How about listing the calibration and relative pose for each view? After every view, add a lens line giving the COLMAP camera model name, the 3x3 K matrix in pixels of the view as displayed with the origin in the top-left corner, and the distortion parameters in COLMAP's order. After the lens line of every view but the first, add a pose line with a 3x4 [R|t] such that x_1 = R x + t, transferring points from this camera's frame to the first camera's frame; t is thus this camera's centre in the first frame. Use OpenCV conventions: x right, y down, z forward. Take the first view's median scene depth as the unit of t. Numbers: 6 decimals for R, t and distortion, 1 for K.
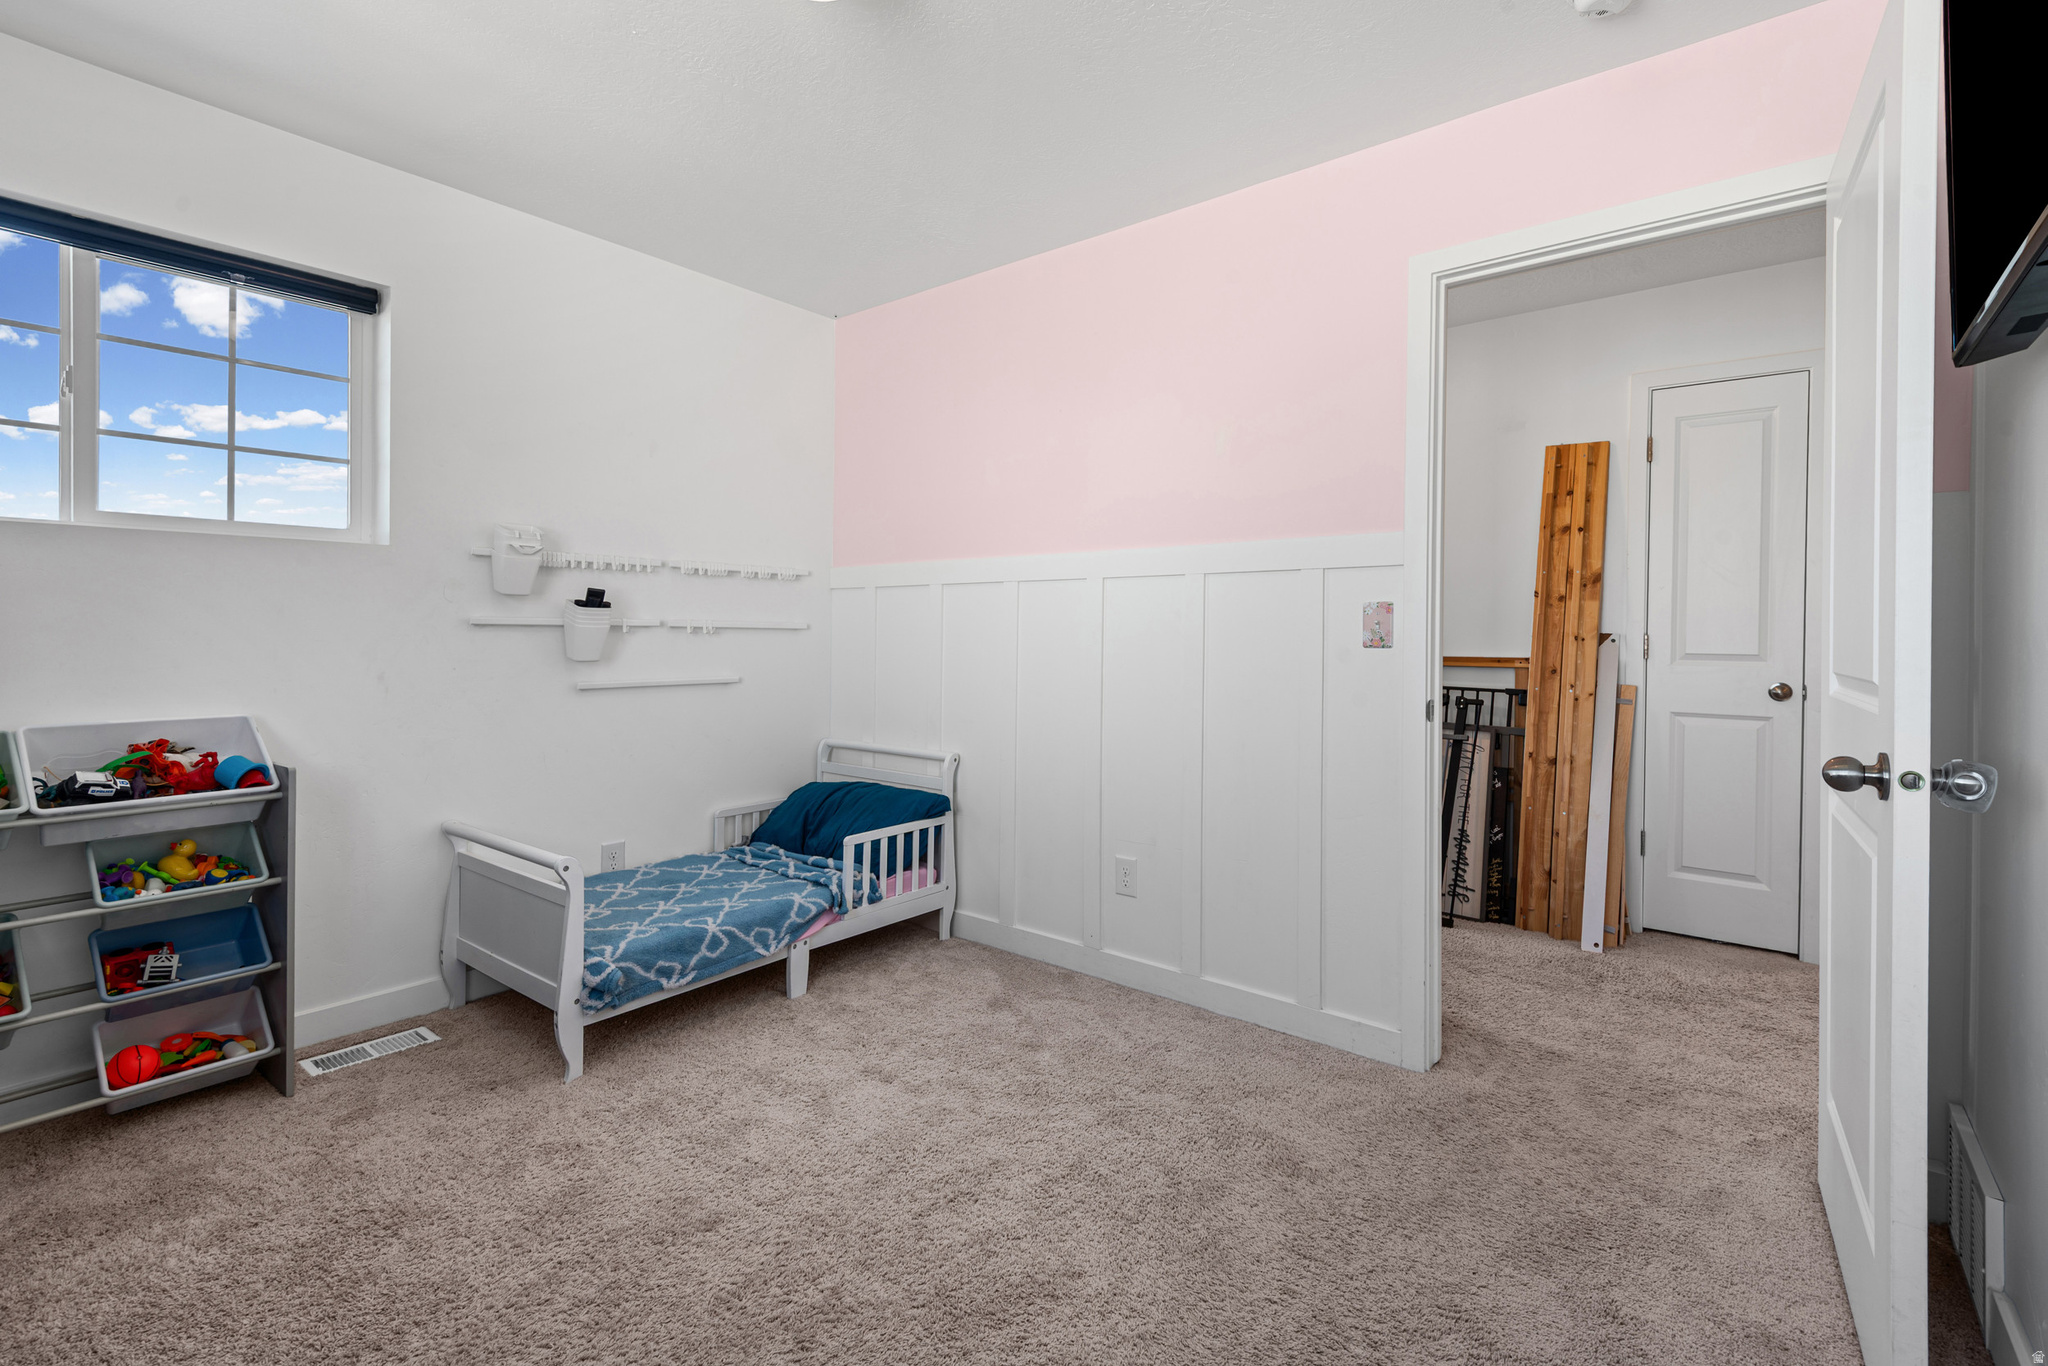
lens RADIAL K [[920.9, 0, 1034.5], [0, 920.9, 632.0], [0, 0, 1]] dist [0.036862, -0.015204]
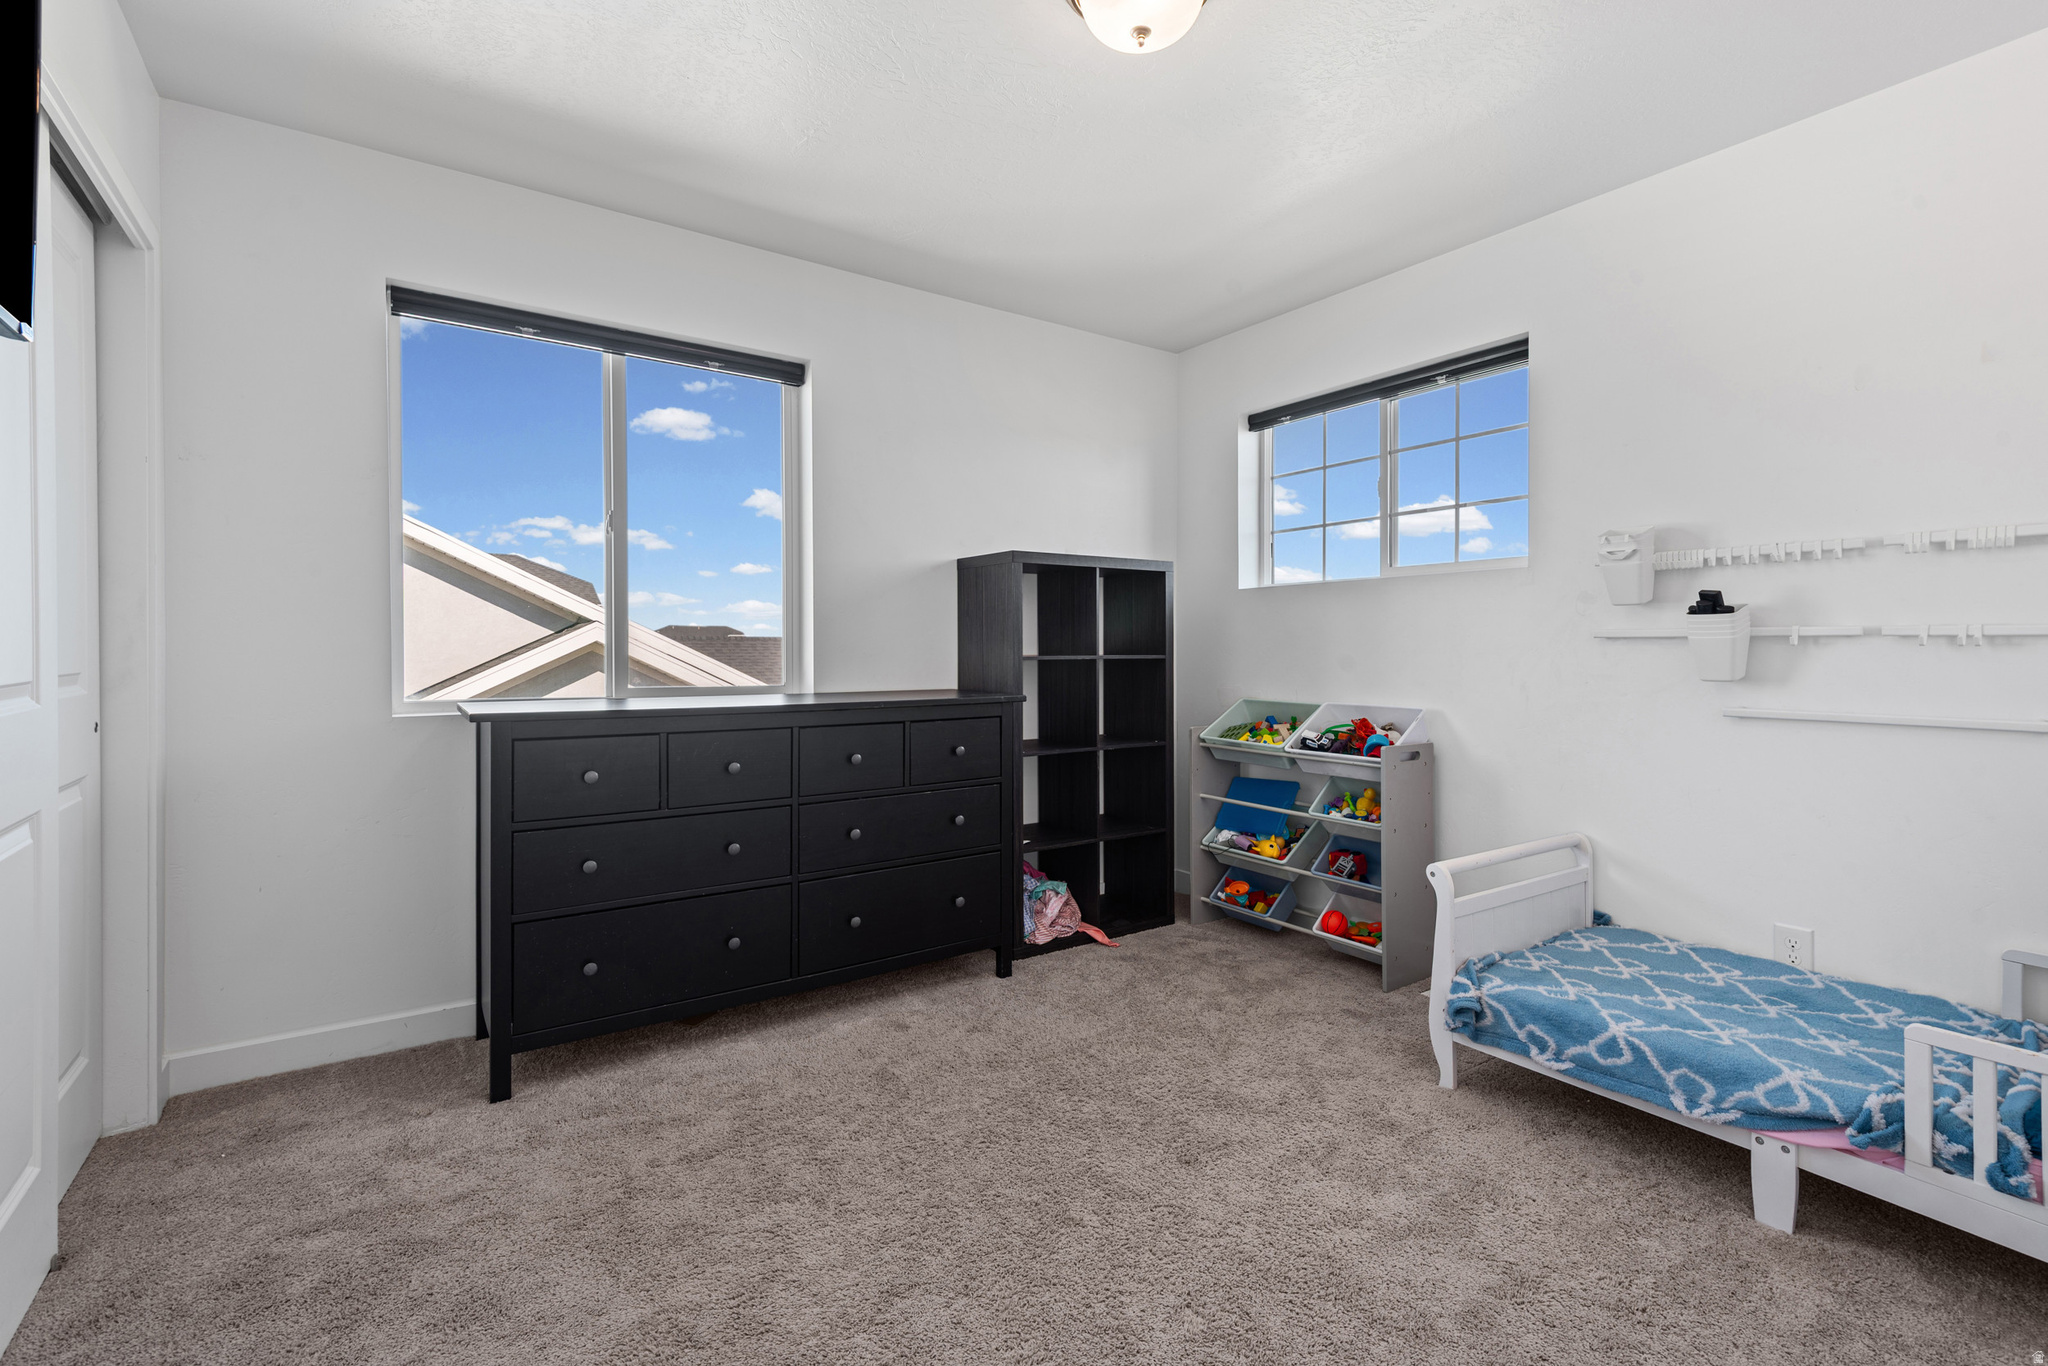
lens RADIAL K [[920.9, 0, 1034.5], [0, 920.9, 632.0], [0, 0, 1]] dist [0.036862, -0.015204]
pose [[-0.289627, -0.024624, -0.956823, 0.518822], [0.000532, 0.999665, -0.025888, 0.010835], [0.957140, -0.008006, -0.289517, 0.740027]]
